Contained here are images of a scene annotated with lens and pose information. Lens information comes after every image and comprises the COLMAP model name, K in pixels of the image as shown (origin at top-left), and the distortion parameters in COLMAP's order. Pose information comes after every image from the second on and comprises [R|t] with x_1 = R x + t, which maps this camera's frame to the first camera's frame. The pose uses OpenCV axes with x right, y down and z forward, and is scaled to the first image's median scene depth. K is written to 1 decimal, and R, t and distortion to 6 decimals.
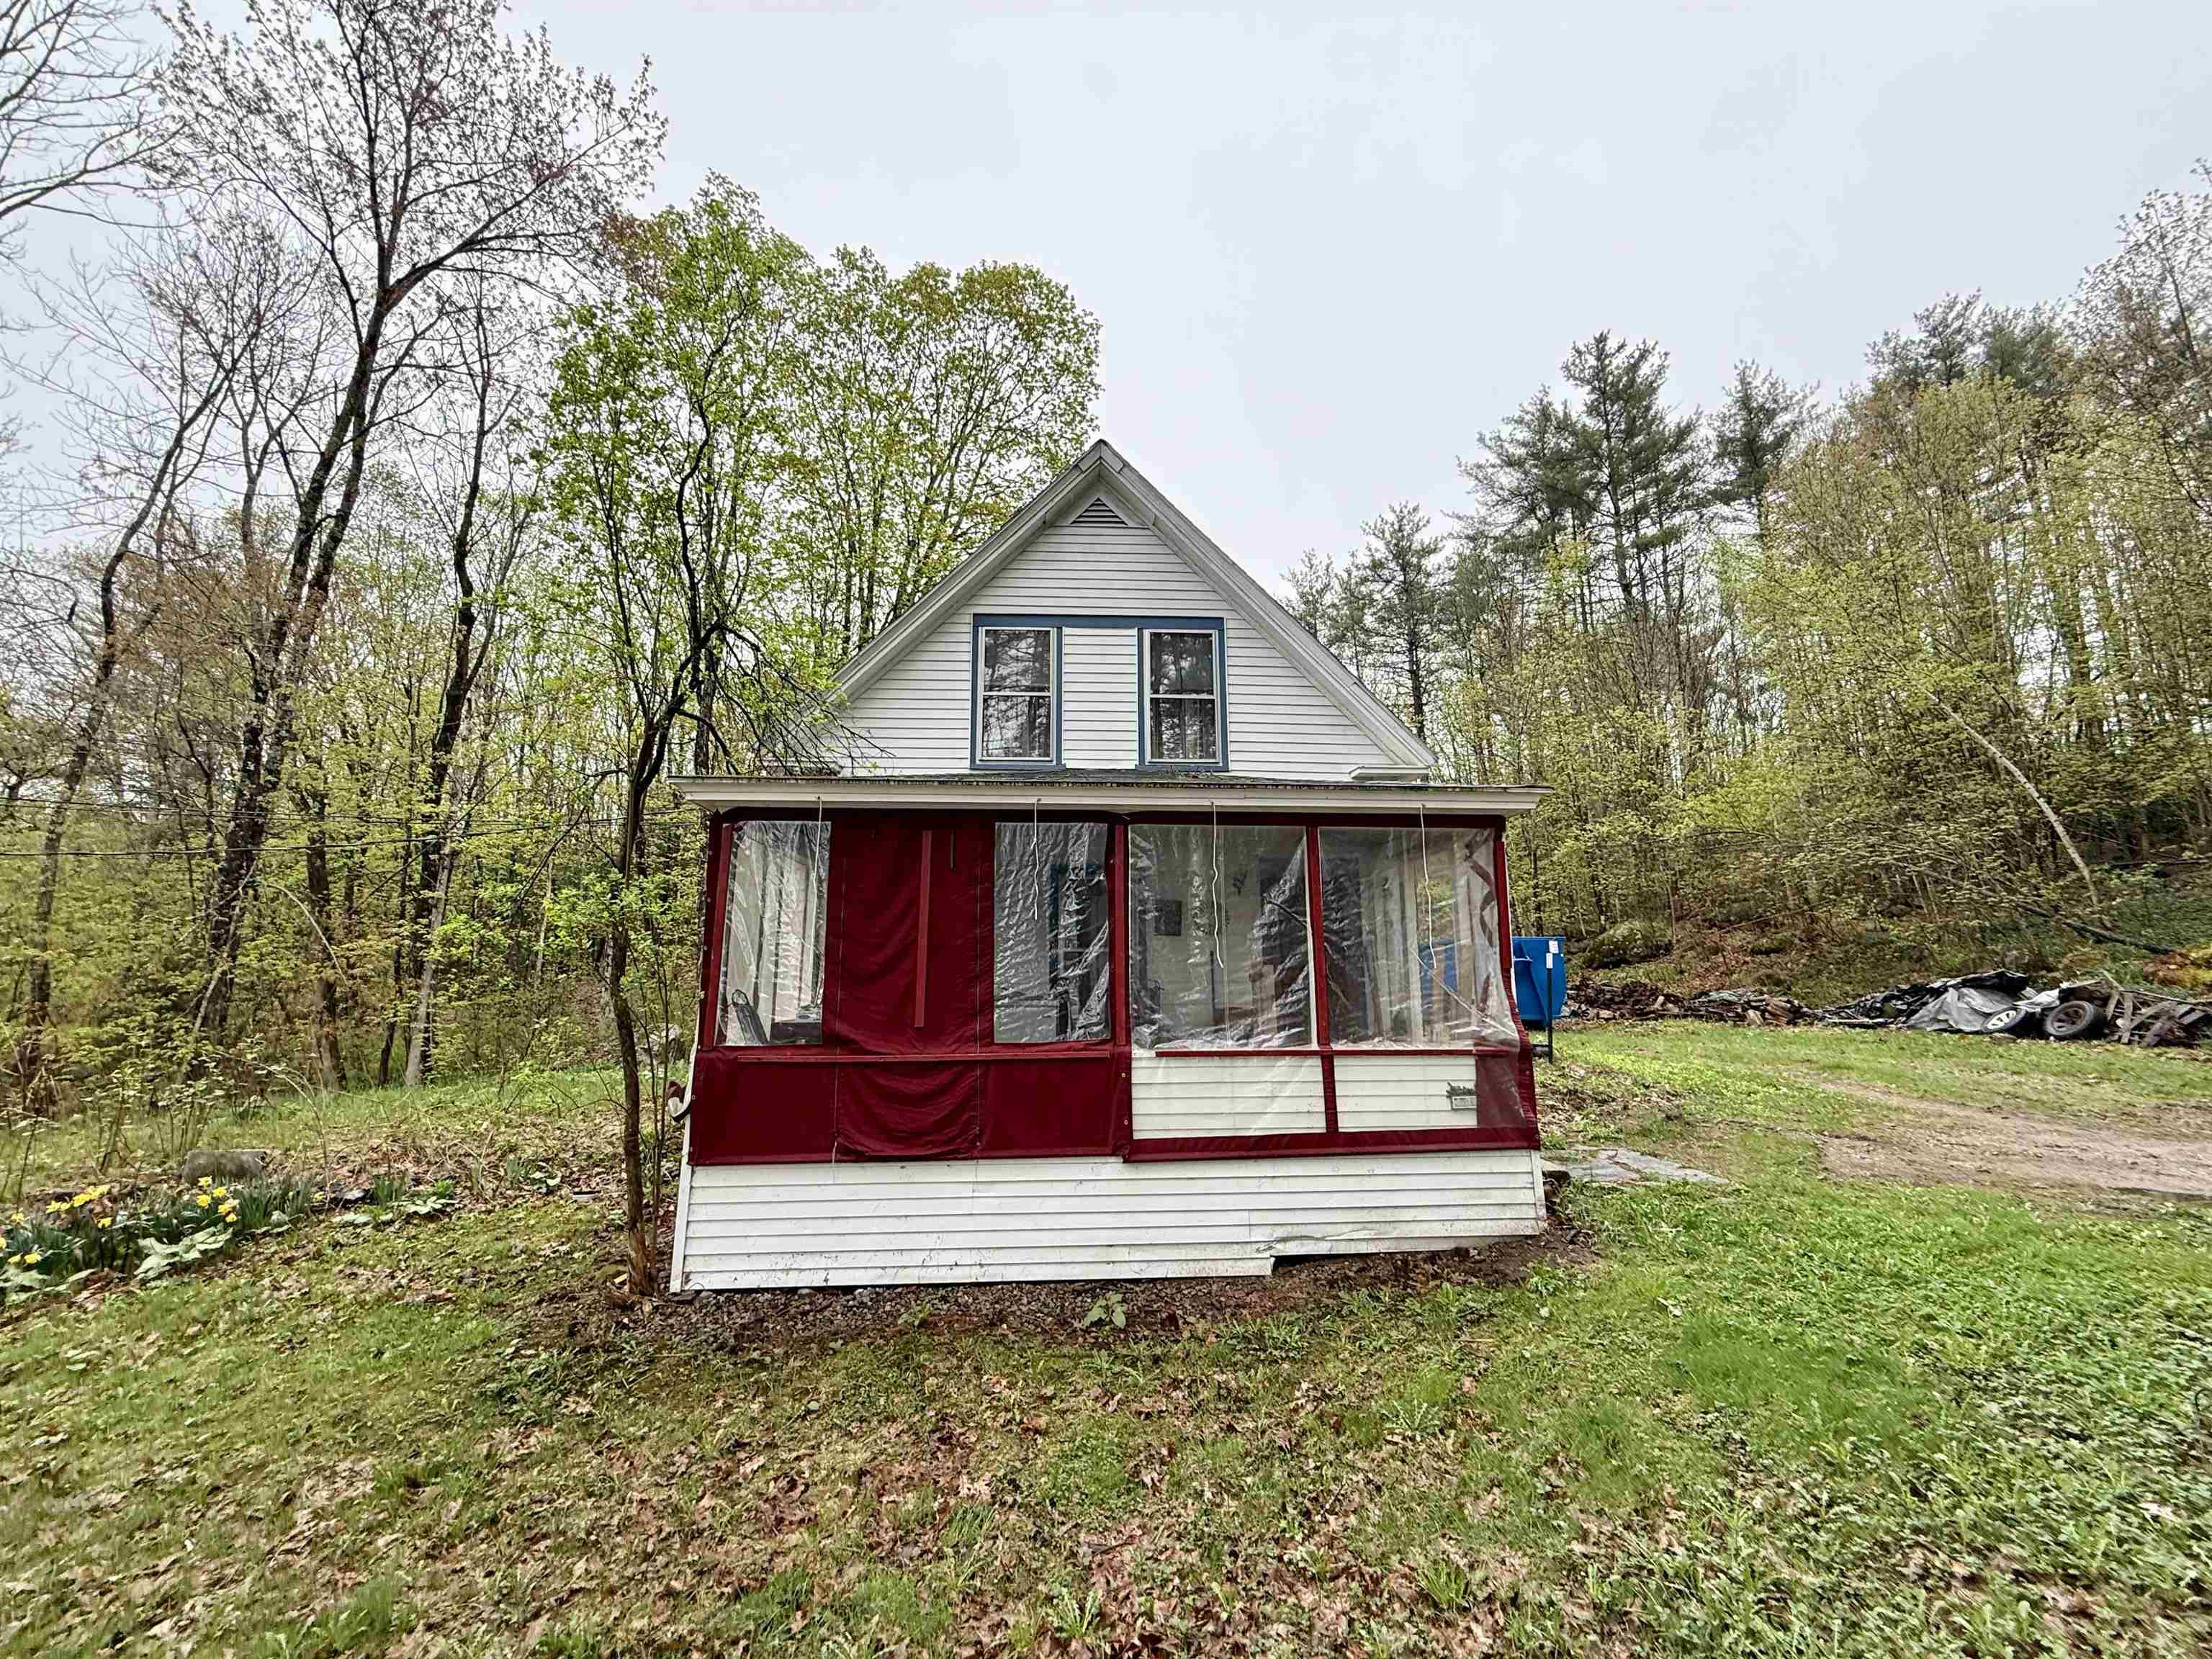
lens RADIAL K [[883.8, 0, 1101.4], [0, 883.8, 831.3], [0, 0, 1]] dist [0.001272, 0.000826]
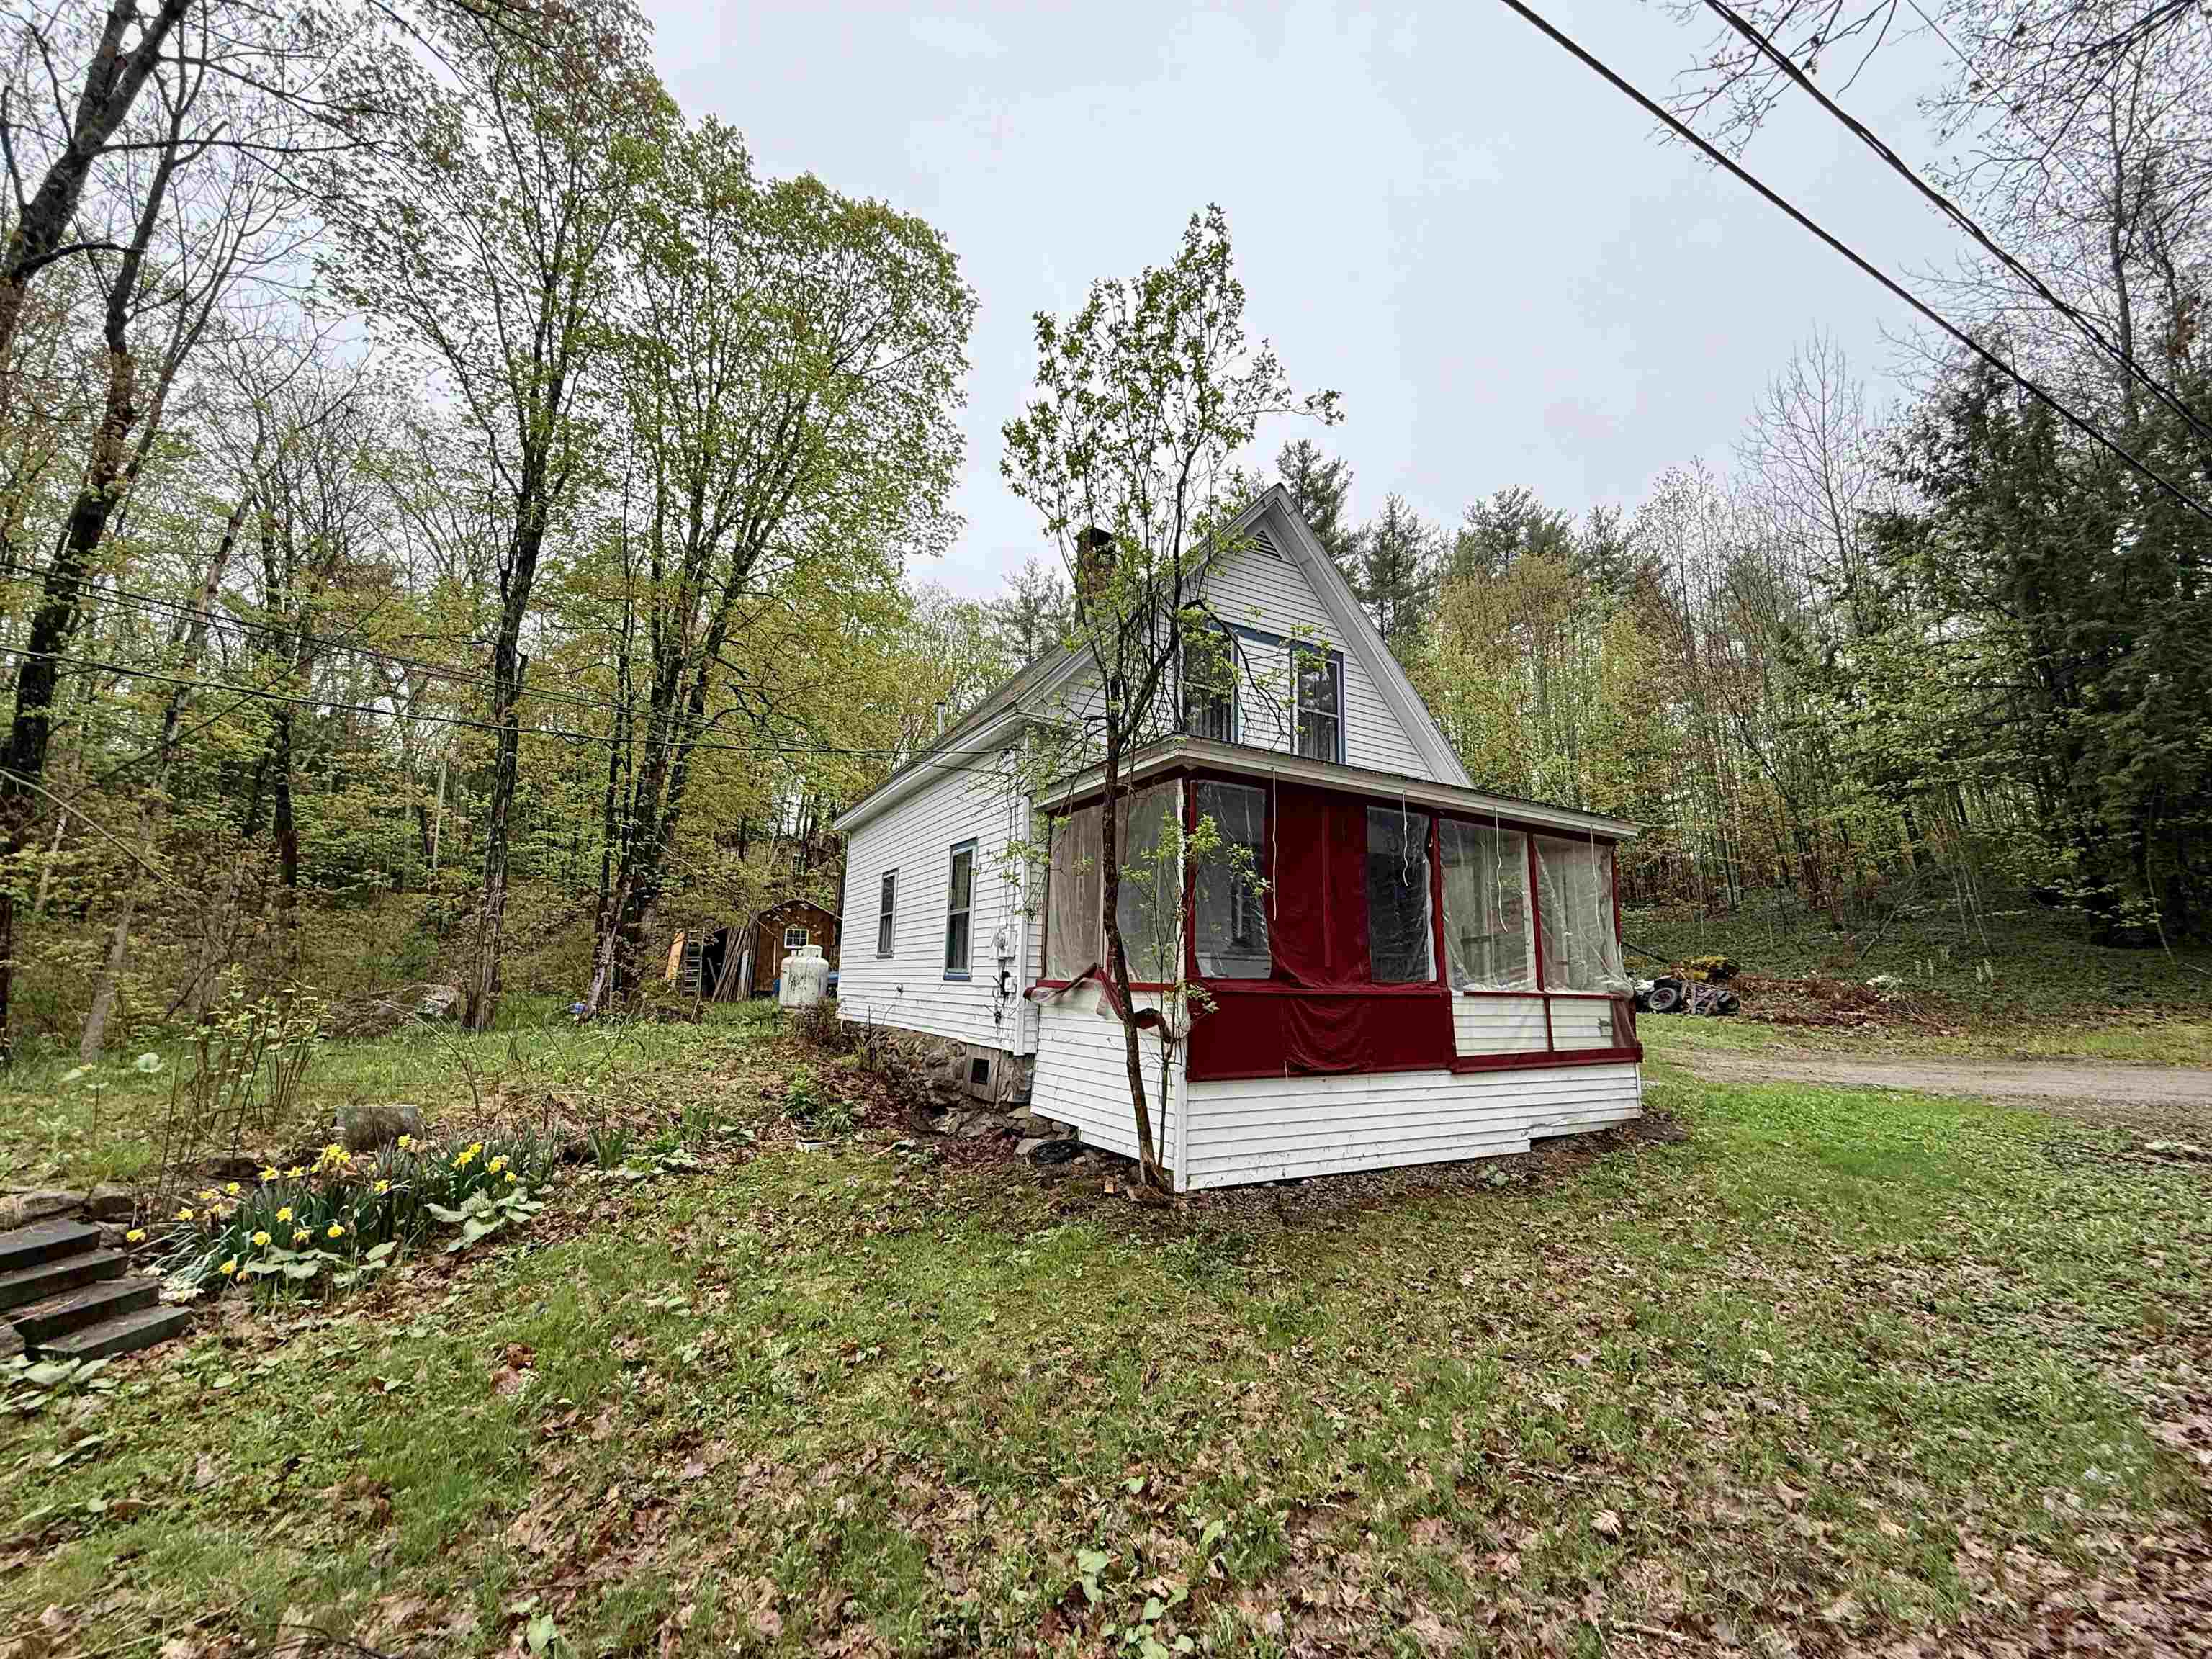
lens RADIAL K [[883.8, 0, 1105.9], [0, 883.8, 830.0], [0, 0, 1]] dist [0.001272, 0.000826]
pose [[0.900121, 0.099570, 0.424109, -0.912938], [-0.103666, 0.994521, -0.013470, 0.074250], [-0.423127, -0.031841, 0.905511, 0.032607]]
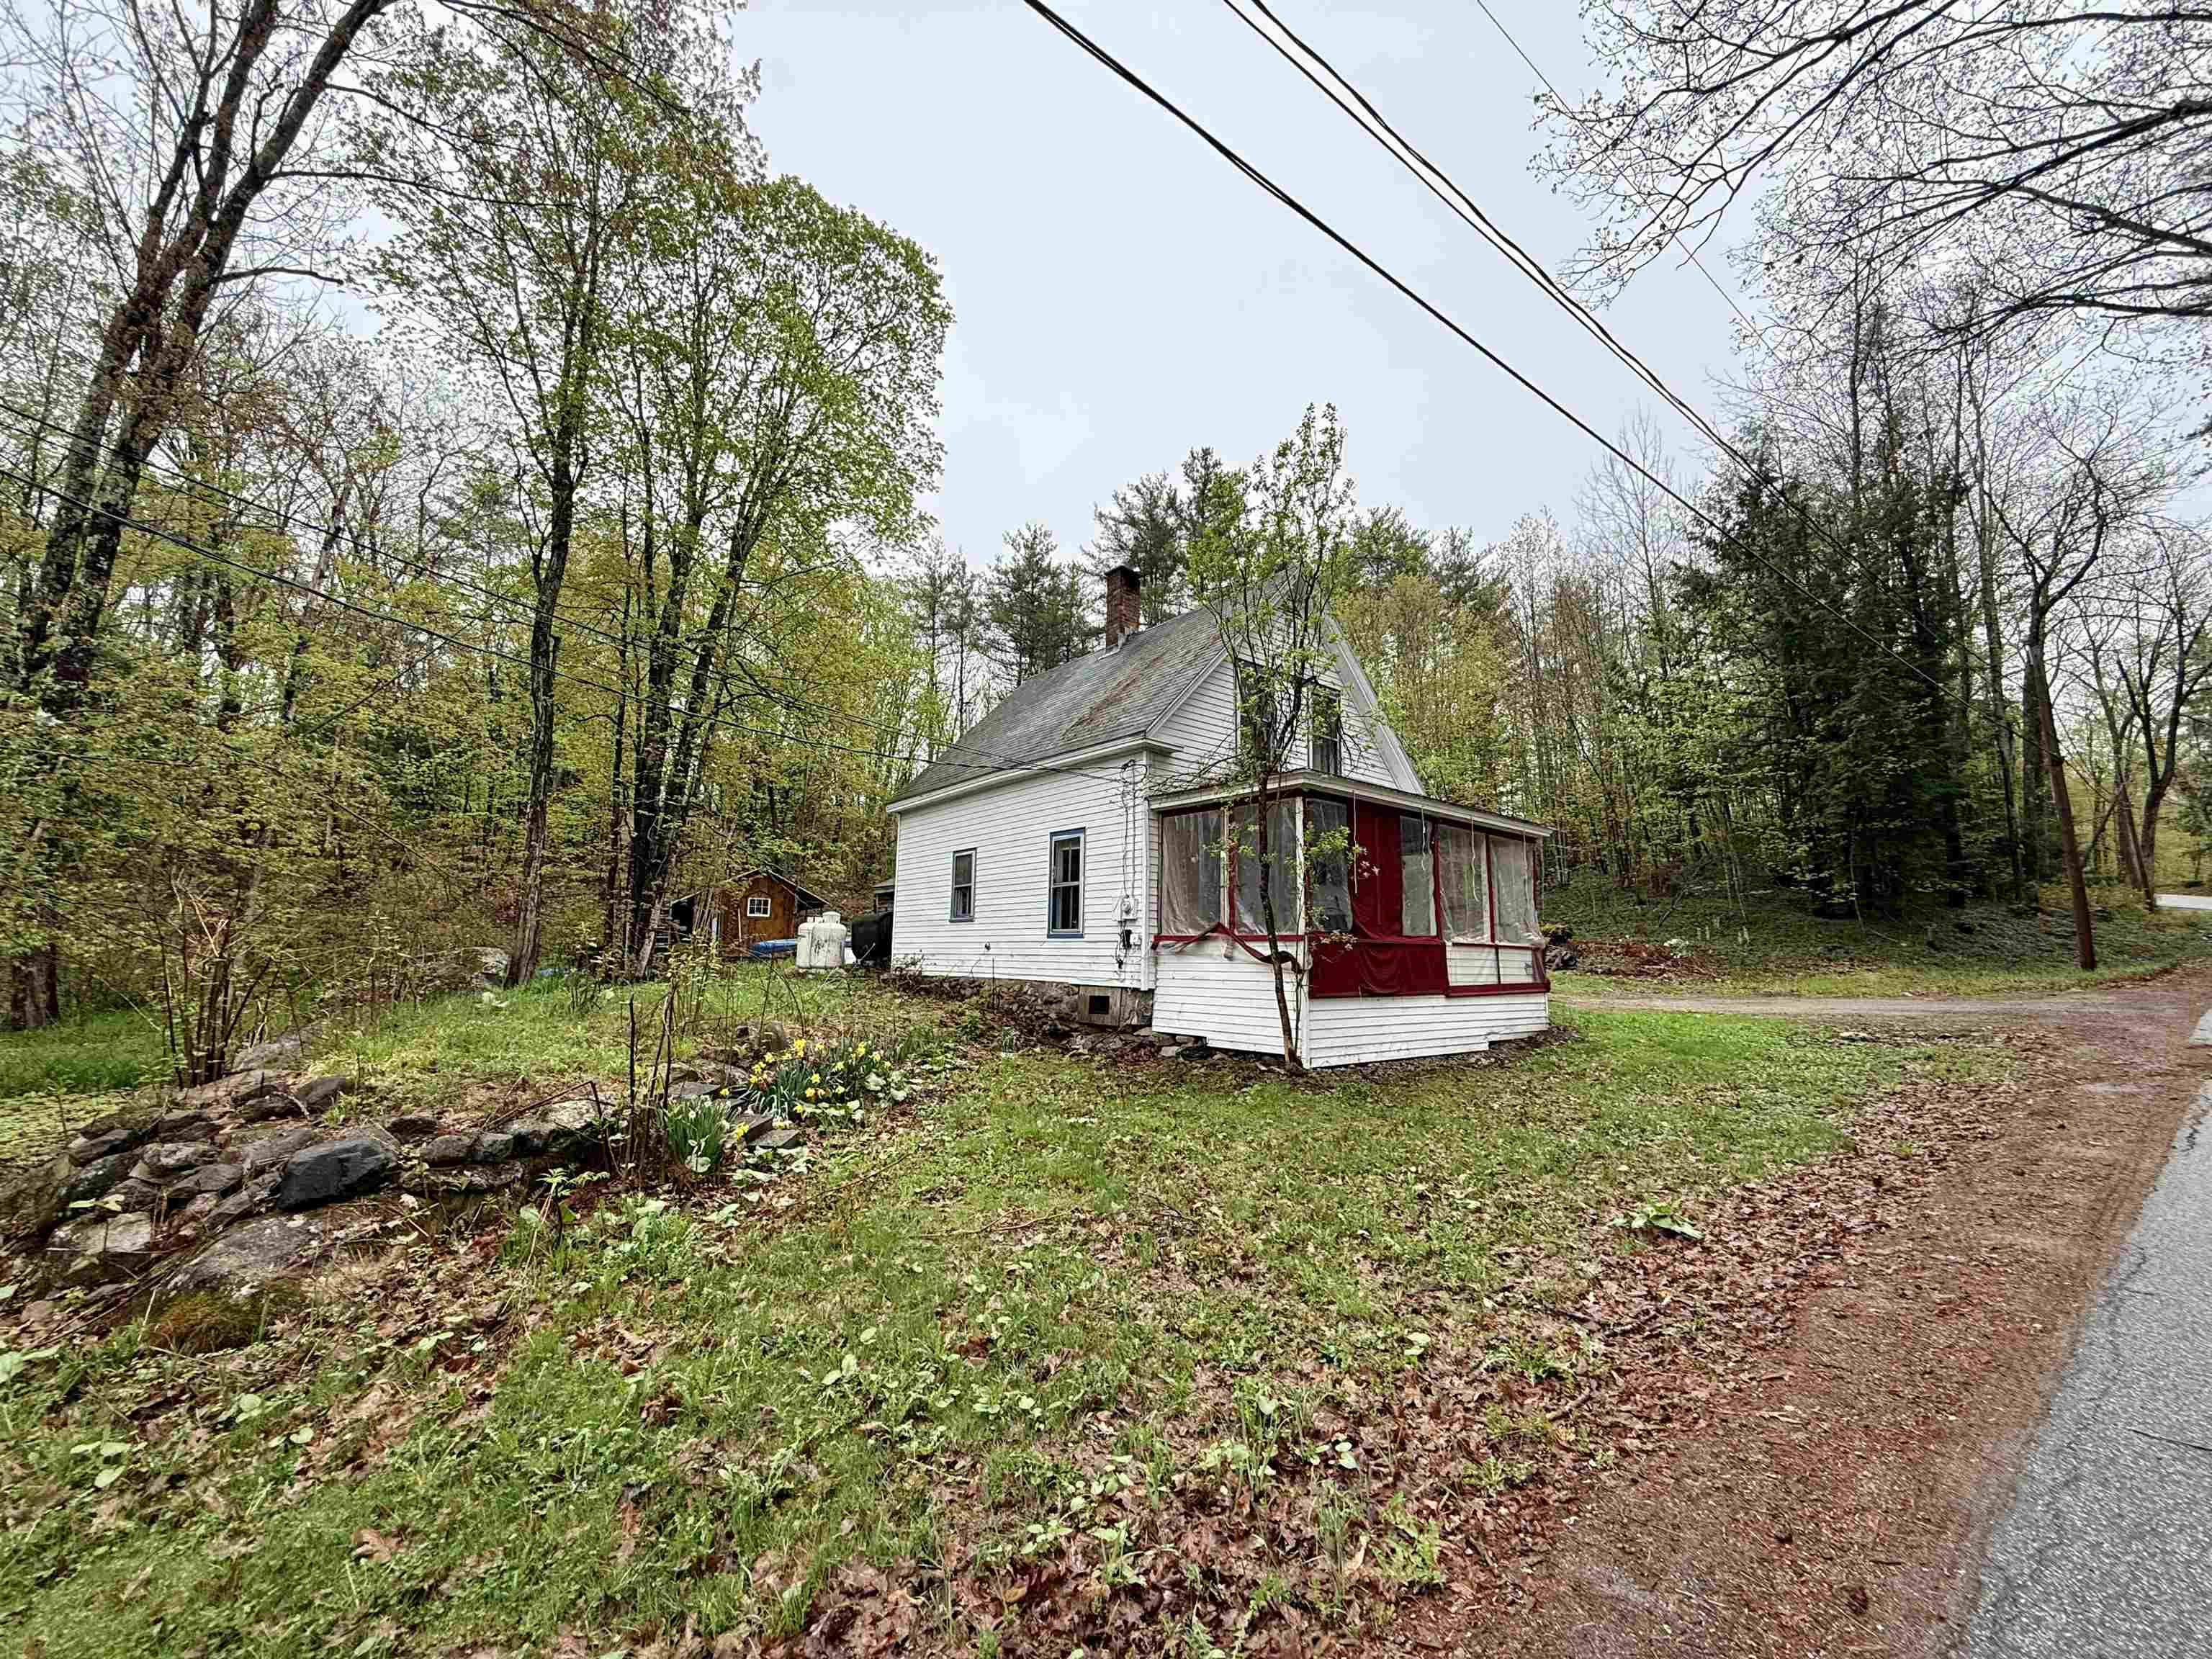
lens RADIAL K [[883.8, 0, 1104.6], [0, 883.8, 829.5], [0, 0, 1]] dist [0.001272, 0.000826]
pose [[0.816681, 0.103022, 0.567819, -1.539392], [-0.124224, 0.992253, -0.001360, 0.090105], [-0.563561, -0.069426, 0.823152, -0.140242]]
